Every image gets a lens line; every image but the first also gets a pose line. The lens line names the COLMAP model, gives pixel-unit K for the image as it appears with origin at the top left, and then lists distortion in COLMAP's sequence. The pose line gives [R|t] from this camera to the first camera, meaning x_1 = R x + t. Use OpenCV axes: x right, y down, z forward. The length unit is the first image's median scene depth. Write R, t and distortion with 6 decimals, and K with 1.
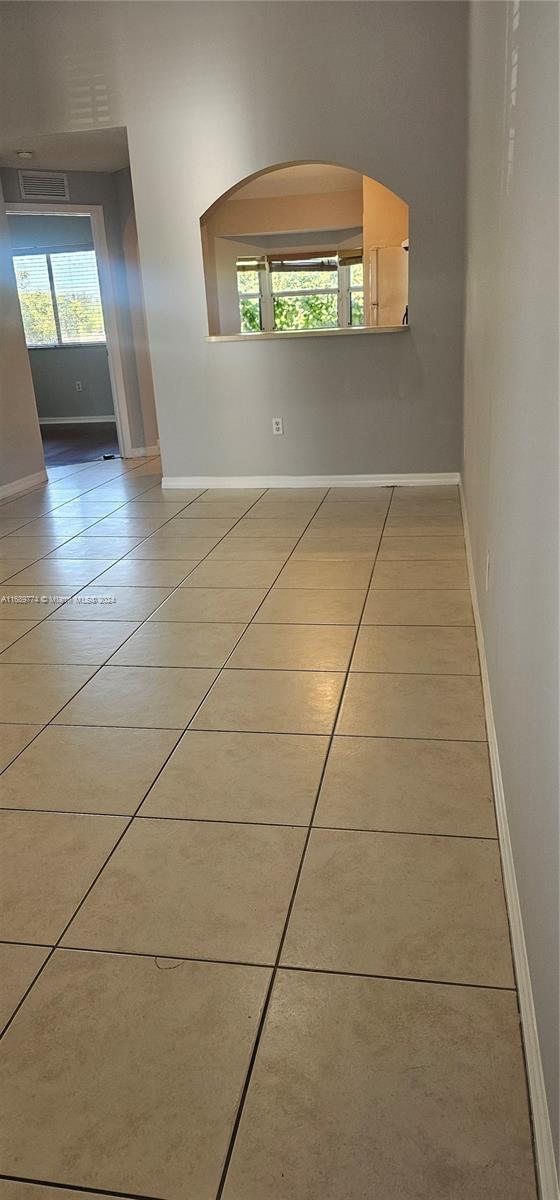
lens RADIAL K [[792.0, 0, 280.0], [0, 792.0, 600.0], [0, 0, 1]] dist [0.083021, -0.113150]
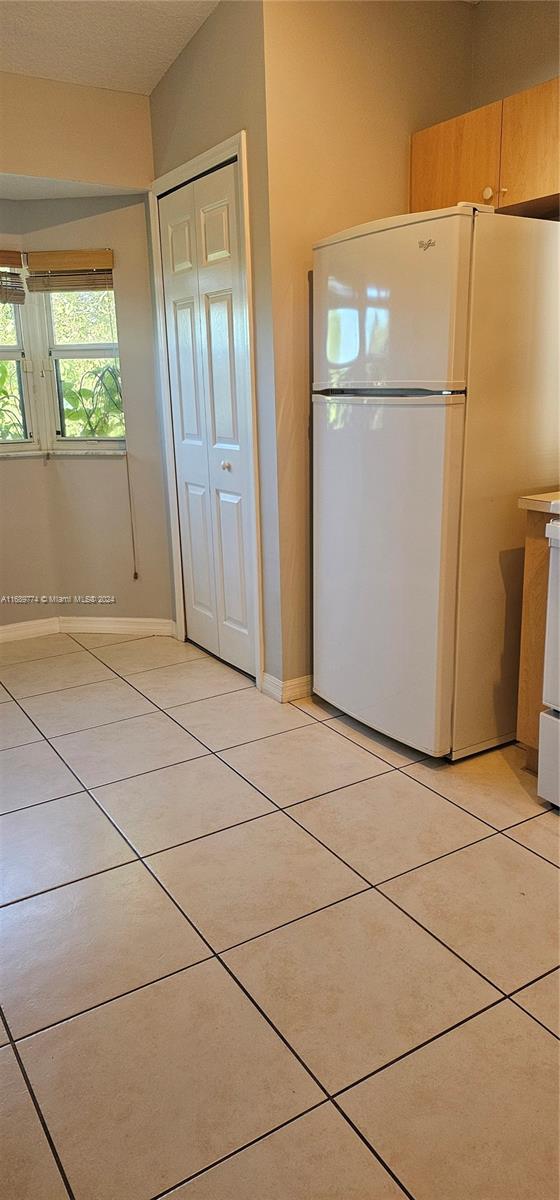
lens RADIAL K [[792.0, 0, 280.0], [0, 792.0, 600.0], [0, 0, 1]] dist [0.083021, -0.113150]
pose [[0.741051, -0.142891, 0.656068, -0.111670], [0.209116, 0.977614, -0.023280, -0.230135], [-0.638055, 0.154446, 0.754342, 0.636121]]
